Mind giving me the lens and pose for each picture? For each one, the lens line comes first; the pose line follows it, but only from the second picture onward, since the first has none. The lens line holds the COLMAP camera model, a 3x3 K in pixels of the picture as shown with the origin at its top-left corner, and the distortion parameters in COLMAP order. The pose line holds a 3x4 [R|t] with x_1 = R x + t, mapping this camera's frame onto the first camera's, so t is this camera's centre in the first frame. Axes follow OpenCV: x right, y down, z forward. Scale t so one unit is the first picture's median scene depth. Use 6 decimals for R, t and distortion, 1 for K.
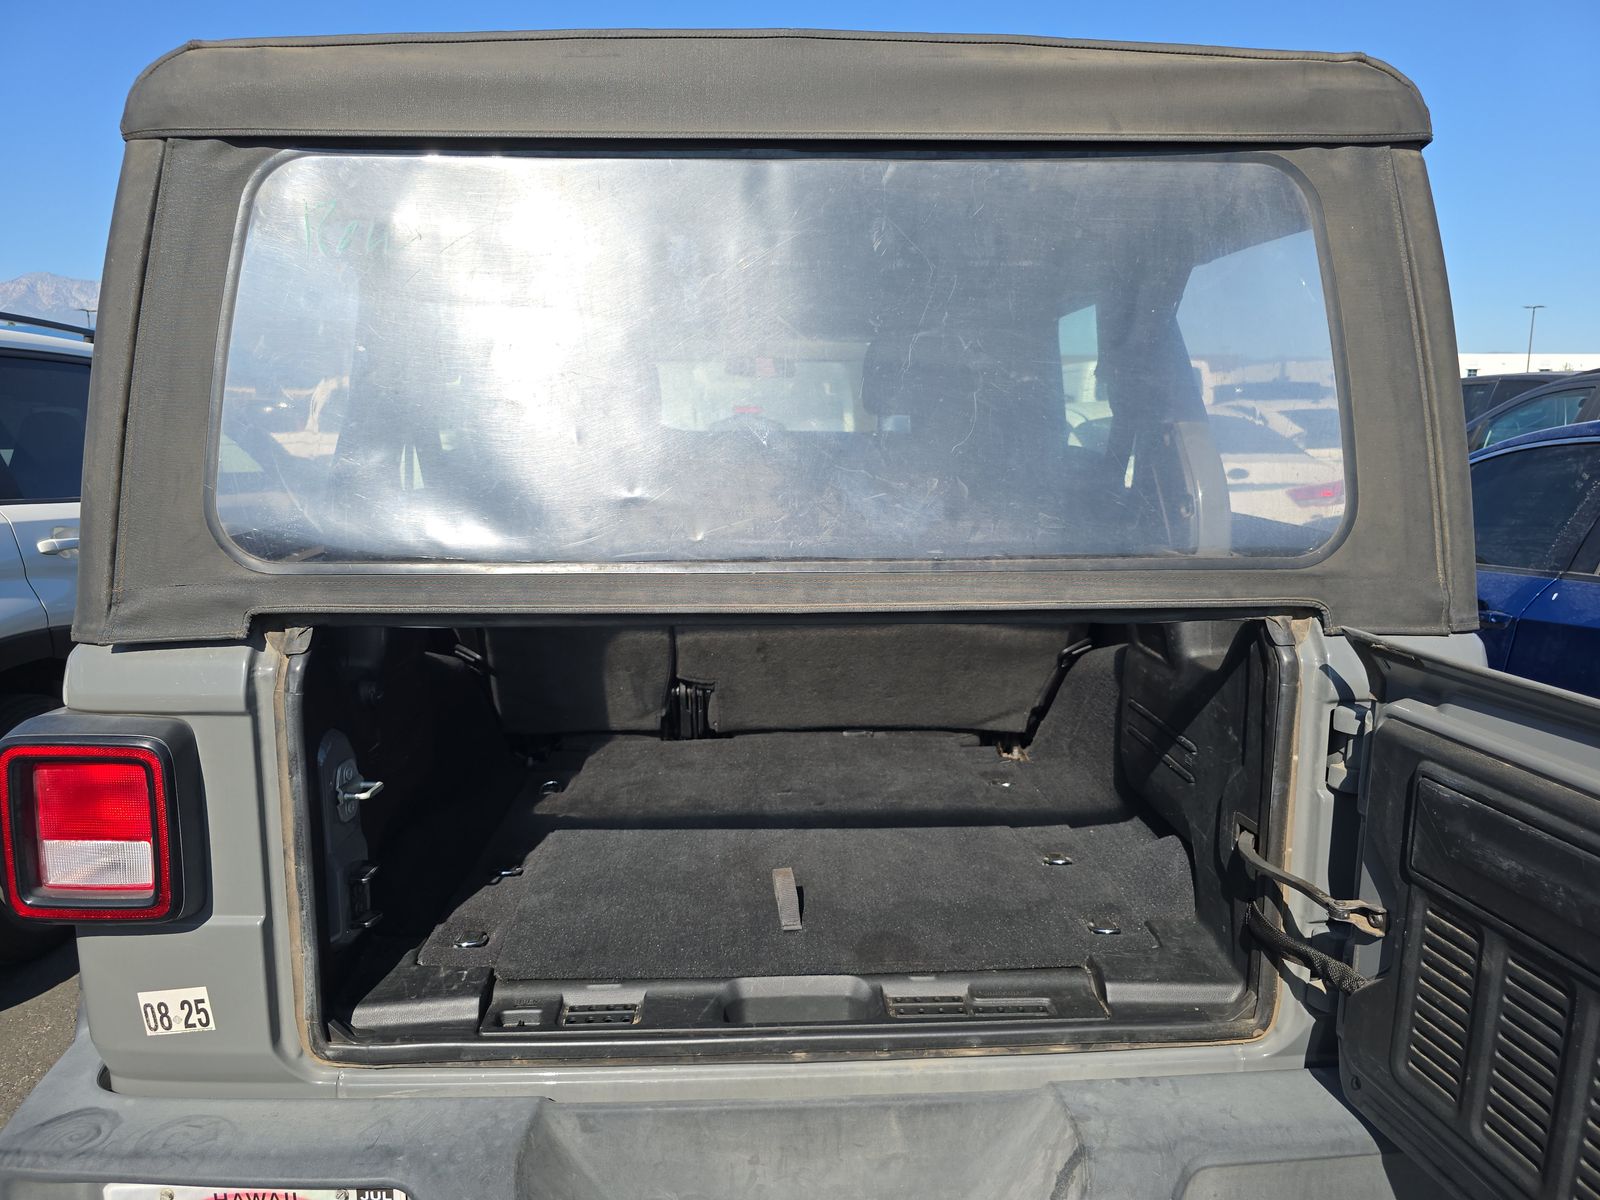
lens RADIAL K [[1100.7, 0, 800.0], [0, 1100.7, 600.0], [0, 0, 1]] dist [0.002853, 0.002293]
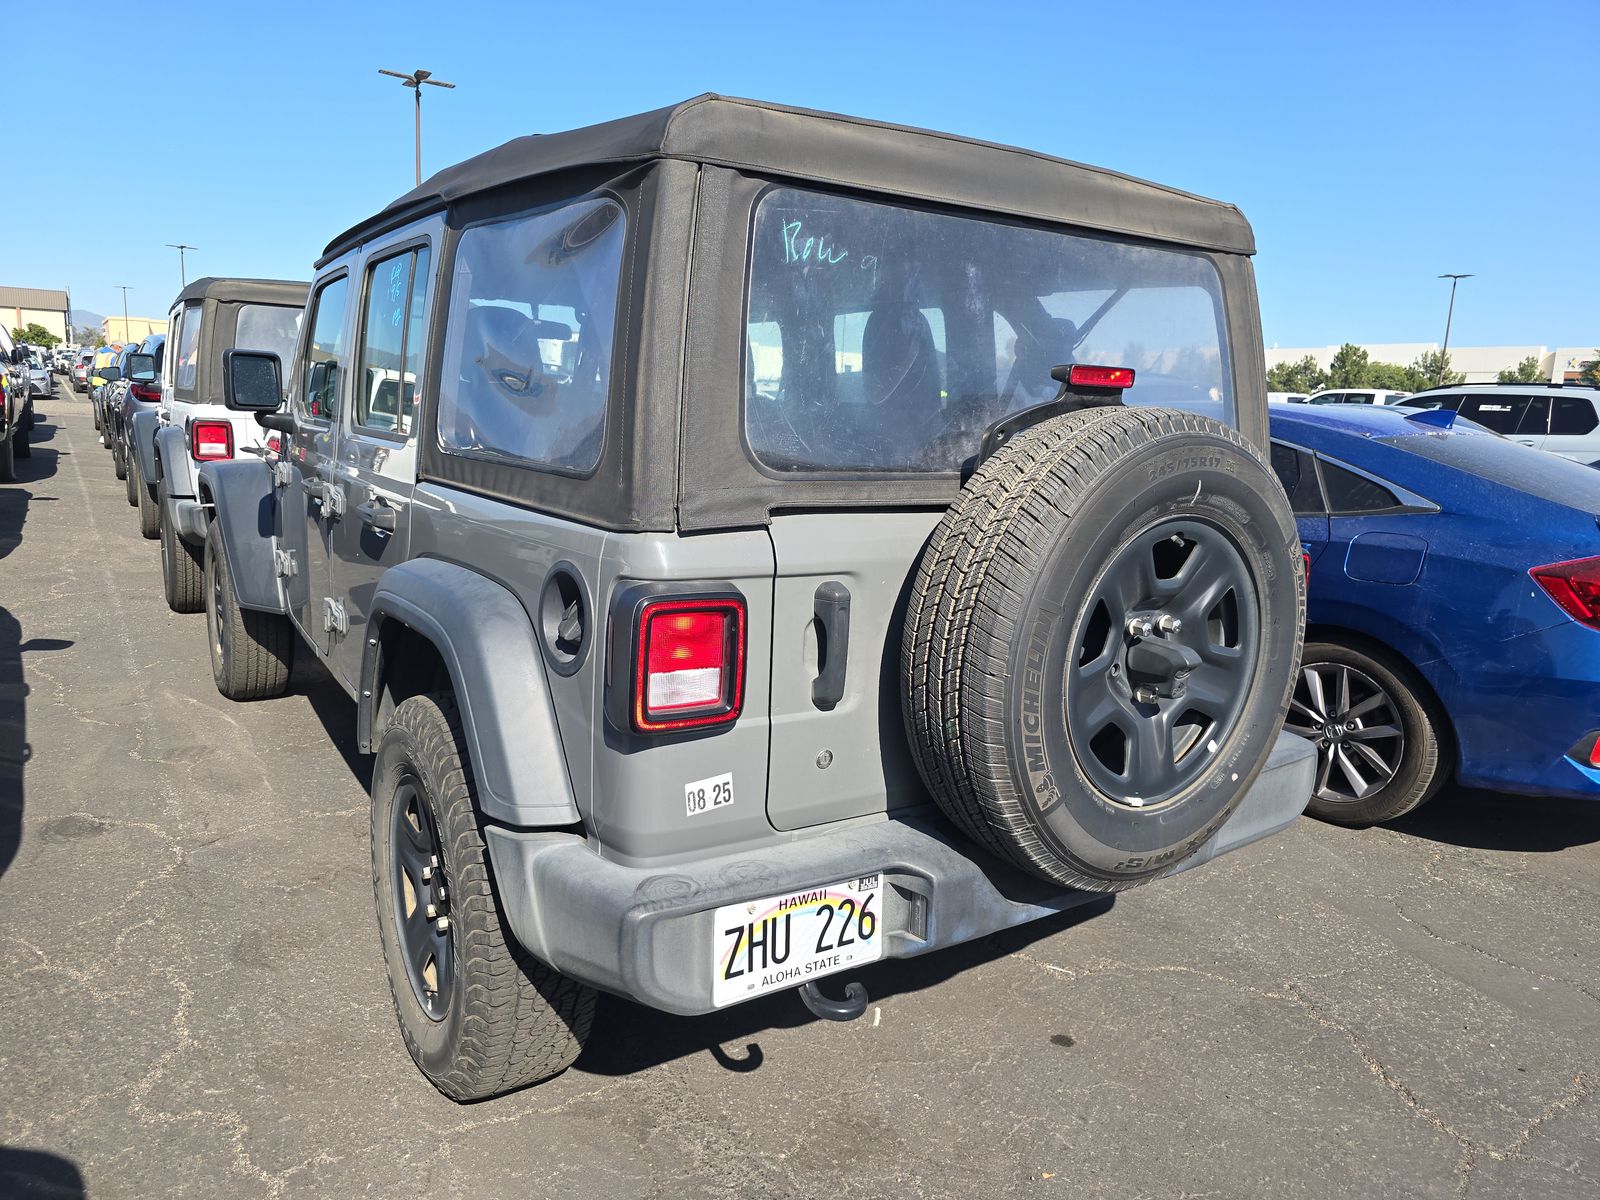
lens RADIAL K [[1081.7, 0, 800.0], [0, 1081.7, 600.0], [0, 0, 1]] dist [0.059393, -0.055298]
pose [[0.853781, -0.058268, 0.517361, -1.159951], [0.043868, 0.998235, 0.040034, 0.076614], [-0.518781, -0.011484, 0.854830, -0.232308]]
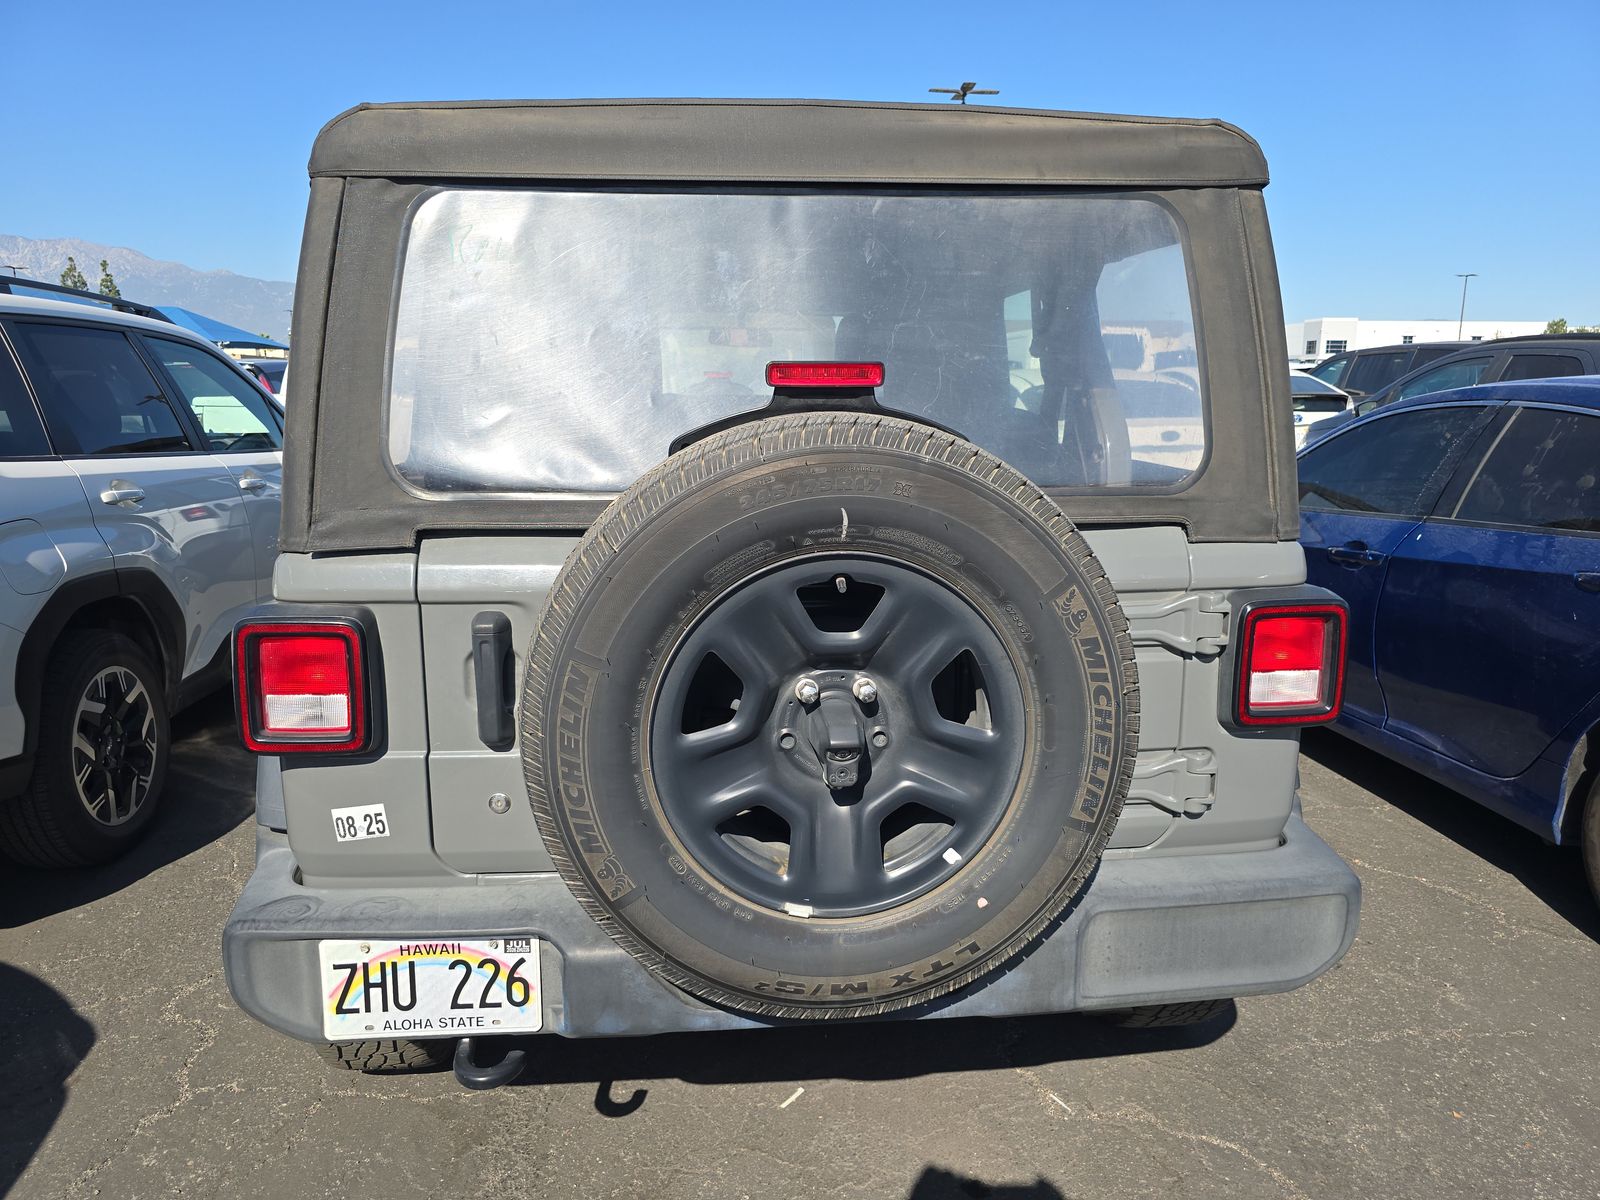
lens RADIAL K [[1093.2, 0, 800.0], [0, 1093.2, 600.0], [0, 0, 1]] dist [0.017293, -0.002629]
pose [[0.998870, -0.008483, 0.046768, -0.082943], [0.007045, 0.999500, 0.030833, 0.059250], [-0.047007, -0.030469, 0.998430, -0.371179]]
